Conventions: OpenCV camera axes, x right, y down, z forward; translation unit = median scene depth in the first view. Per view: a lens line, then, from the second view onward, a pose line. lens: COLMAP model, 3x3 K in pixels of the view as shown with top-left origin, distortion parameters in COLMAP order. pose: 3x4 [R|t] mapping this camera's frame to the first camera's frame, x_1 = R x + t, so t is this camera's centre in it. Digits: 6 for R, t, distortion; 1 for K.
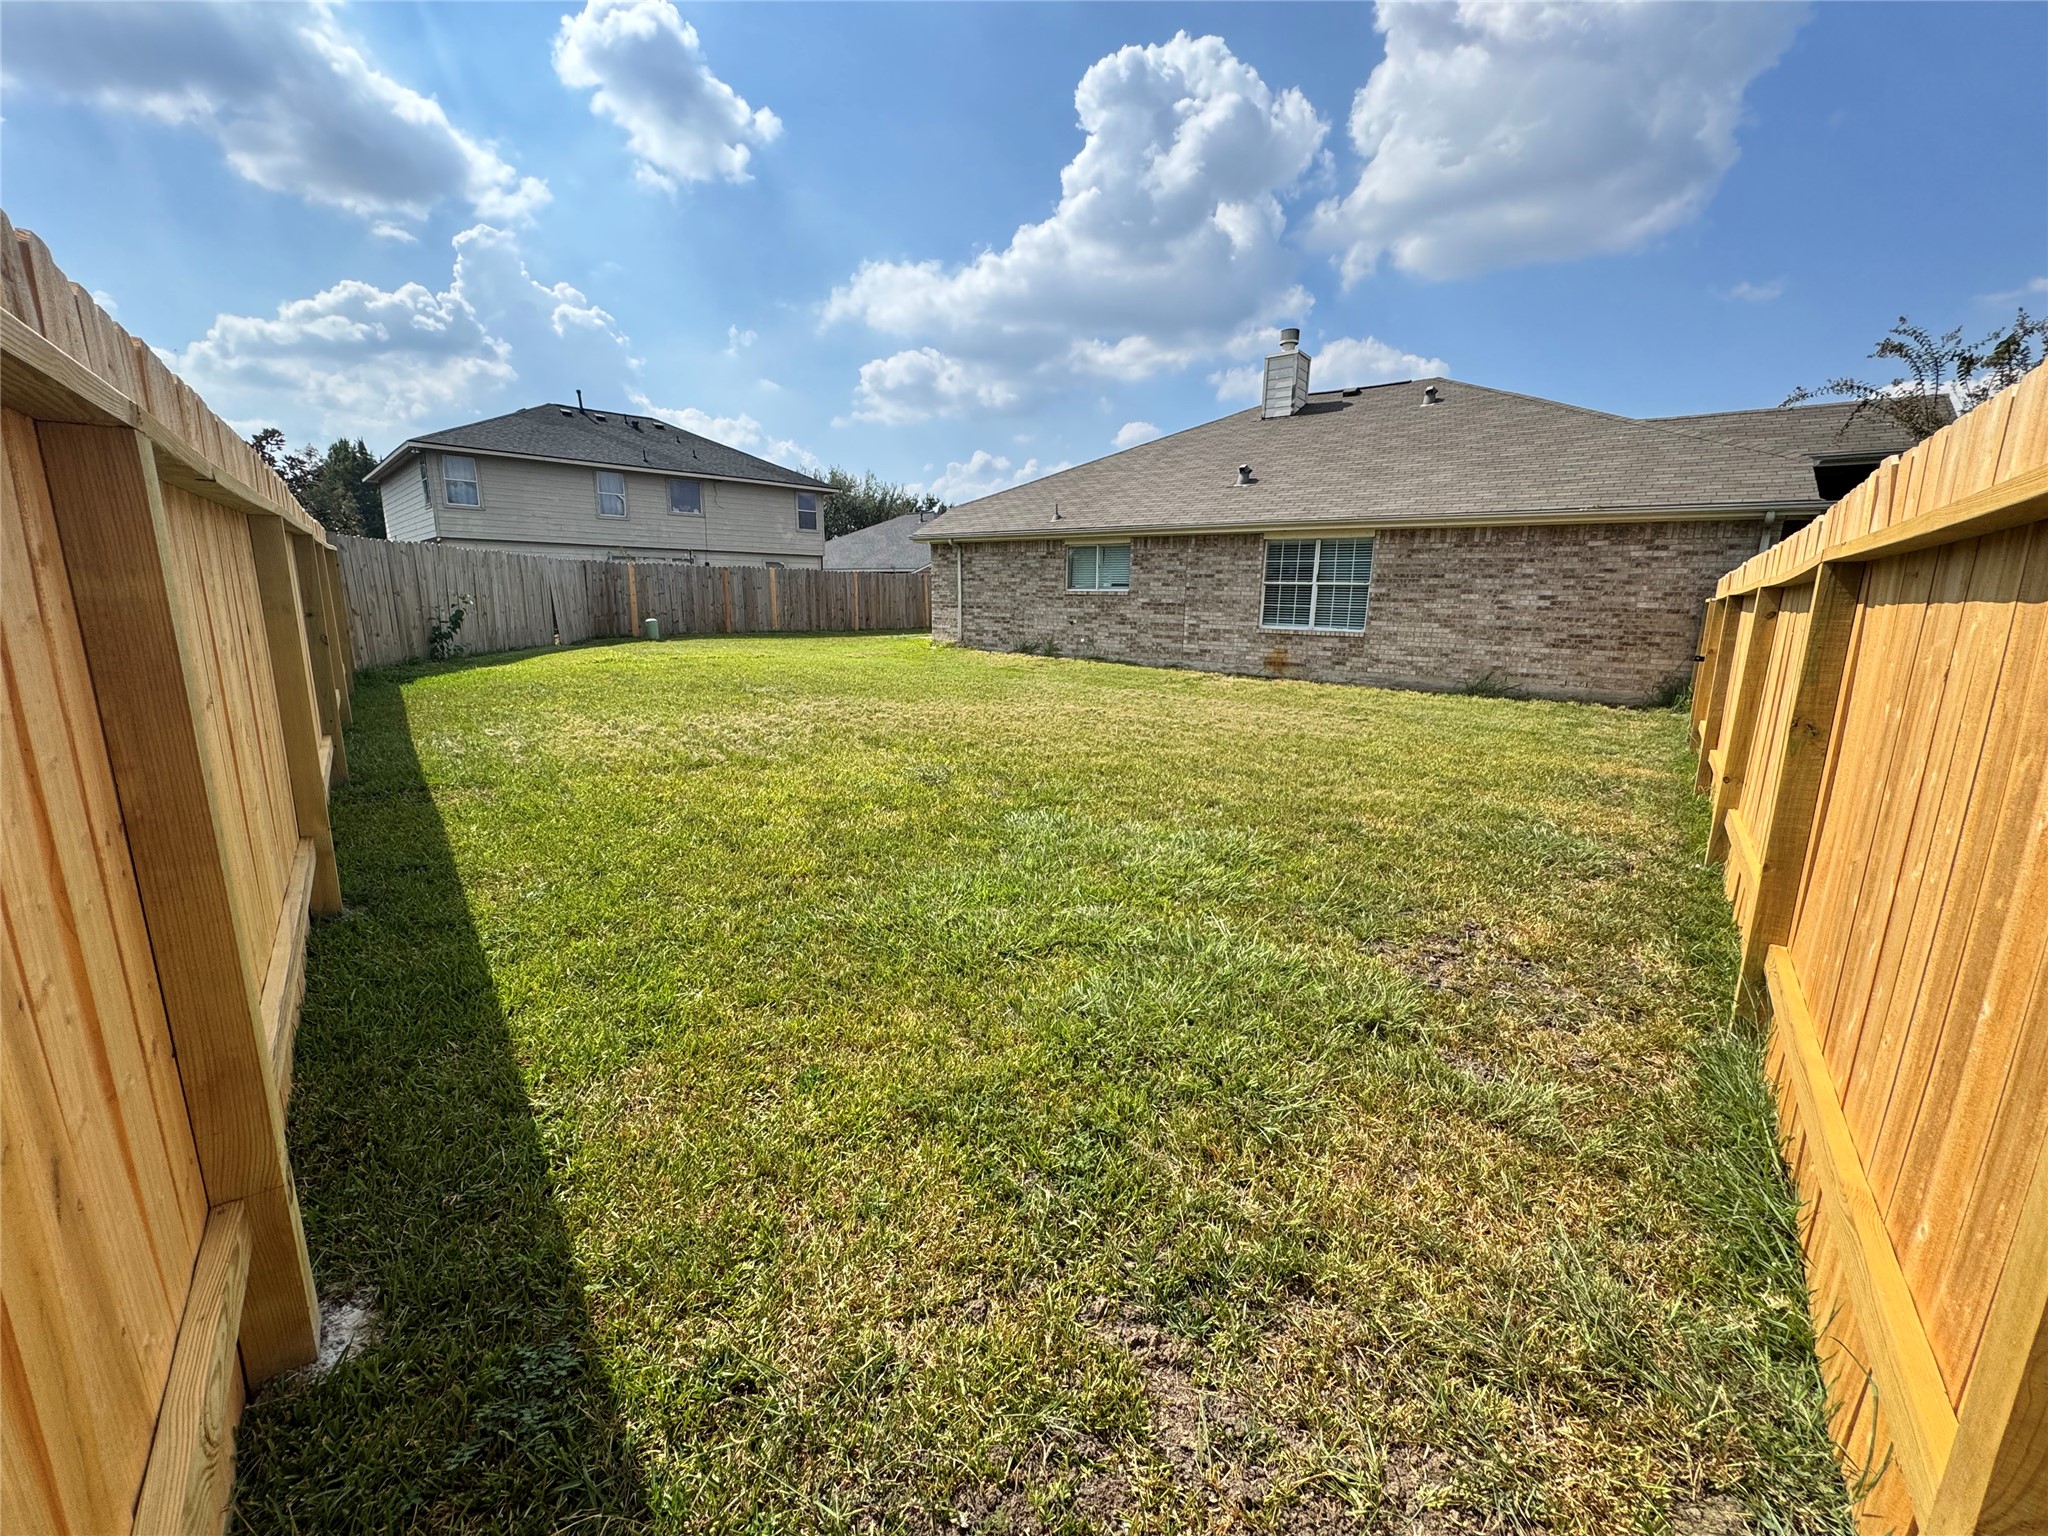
lens RADIAL K [[825.7, 0, 1024.0], [0, 825.7, 768.0], [0, 0, 1]] dist [-0.002156, 0.000161]
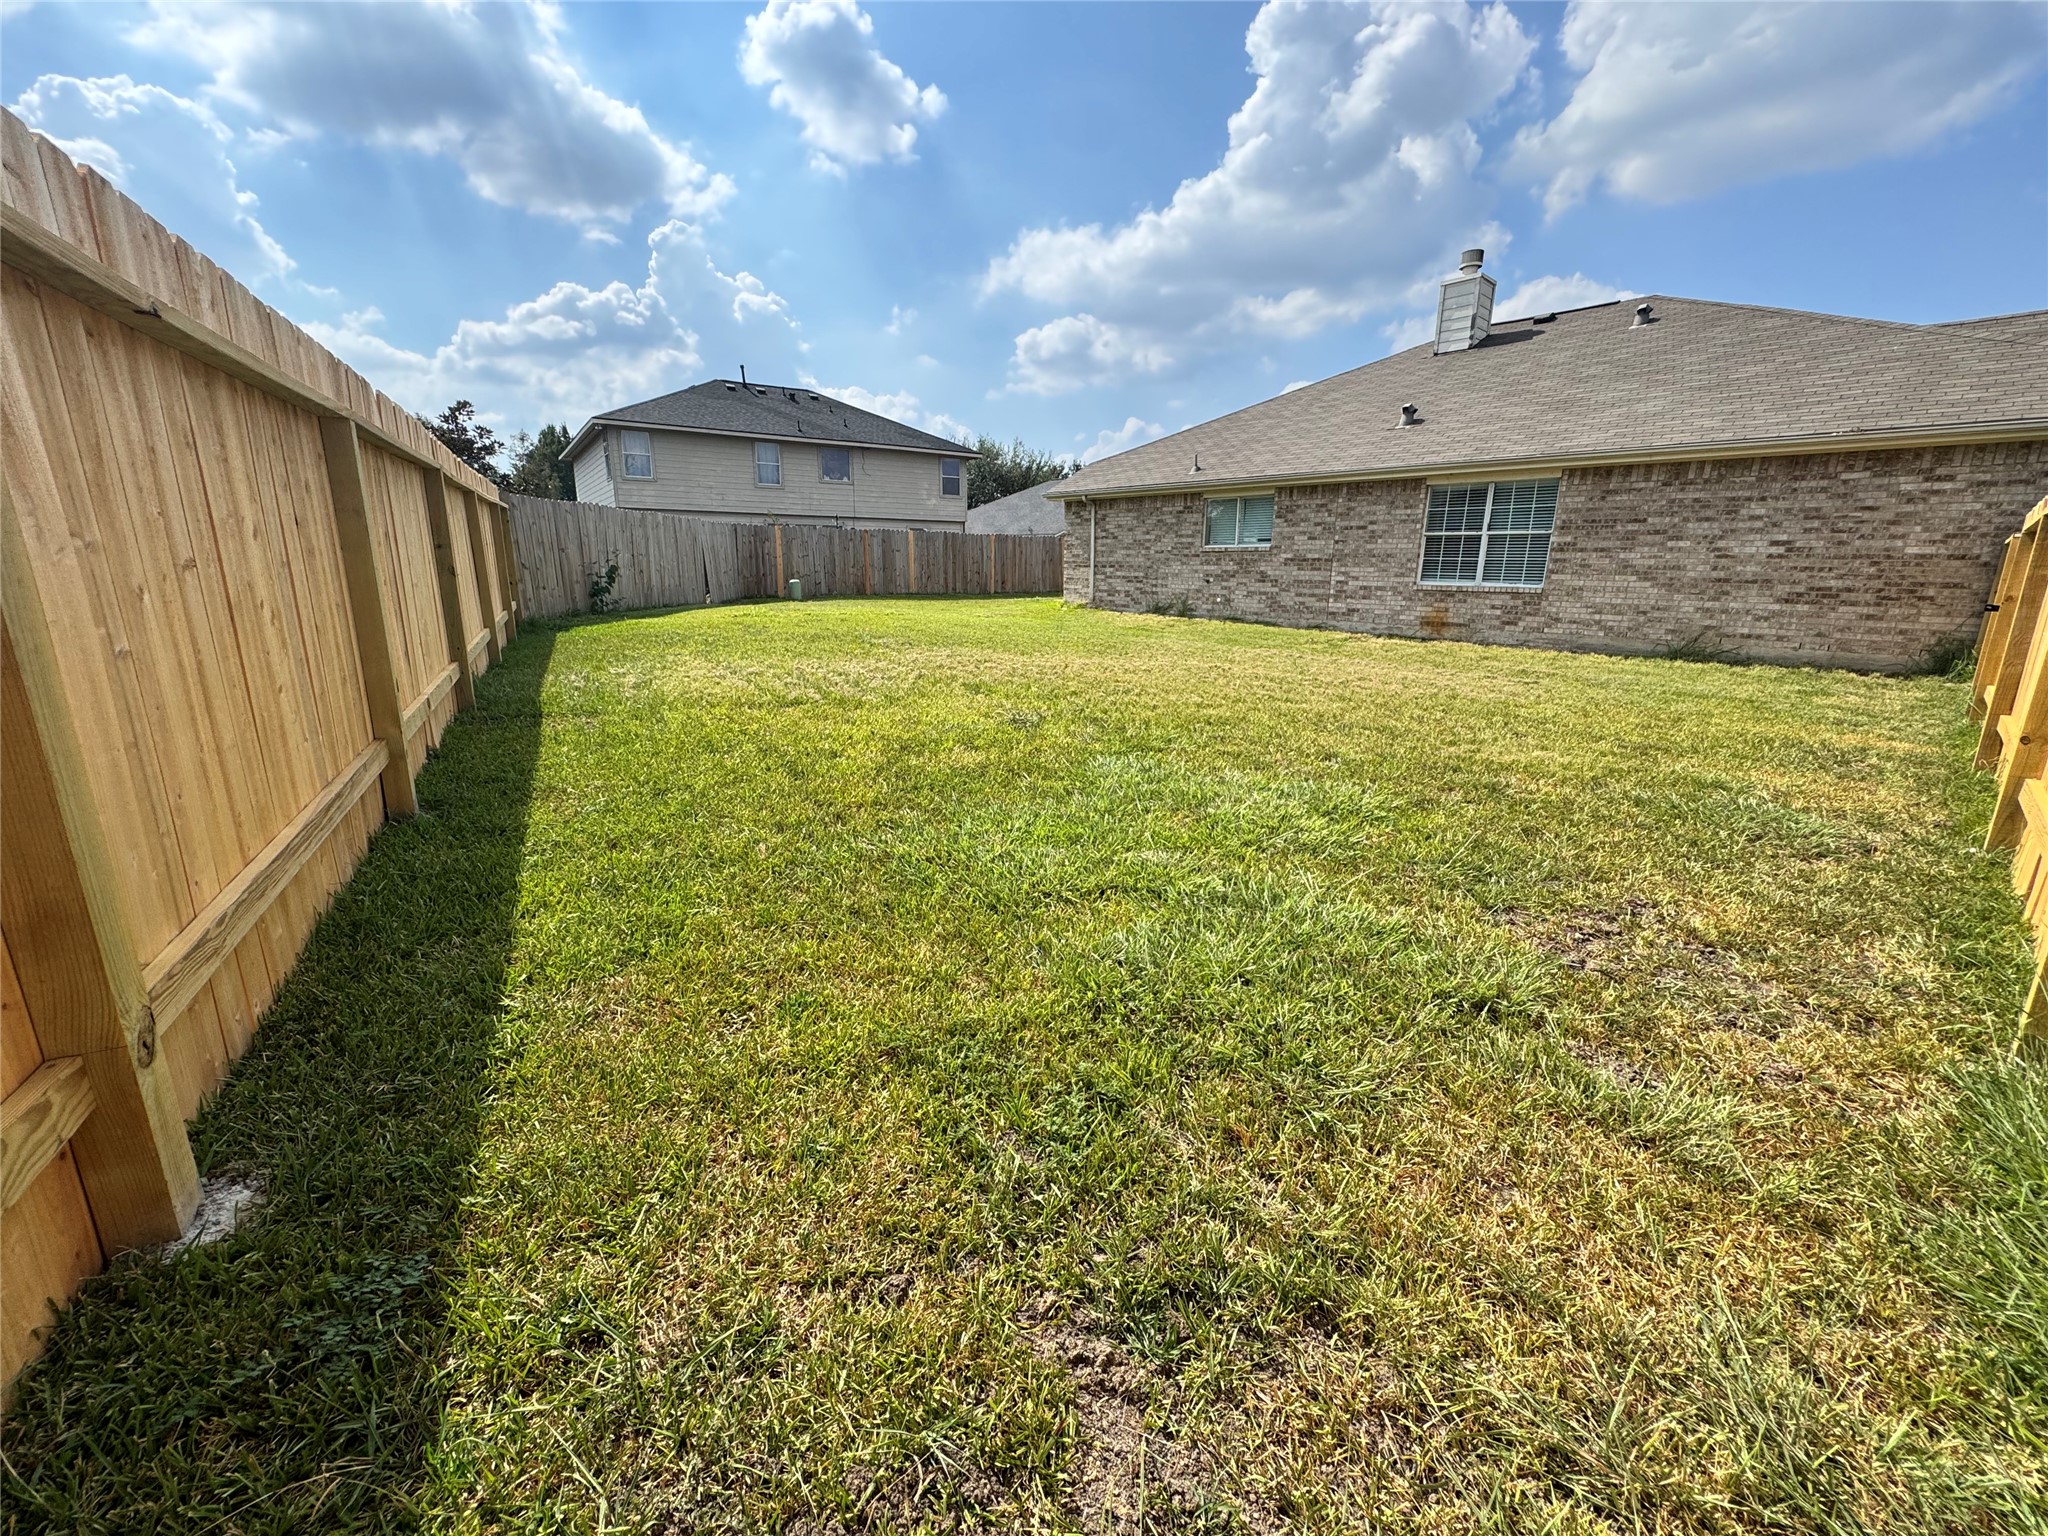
lens RADIAL K [[825.7, 0, 1024.0], [0, 825.7, 768.0], [0, 0, 1]] dist [-0.002156, 0.000161]
pose [[0.984503, 0.036641, -0.171497, 0.071648], [-0.031272, 0.998936, 0.033905, 0.043615], [0.172557, -0.028017, 0.984601, 0.089703]]
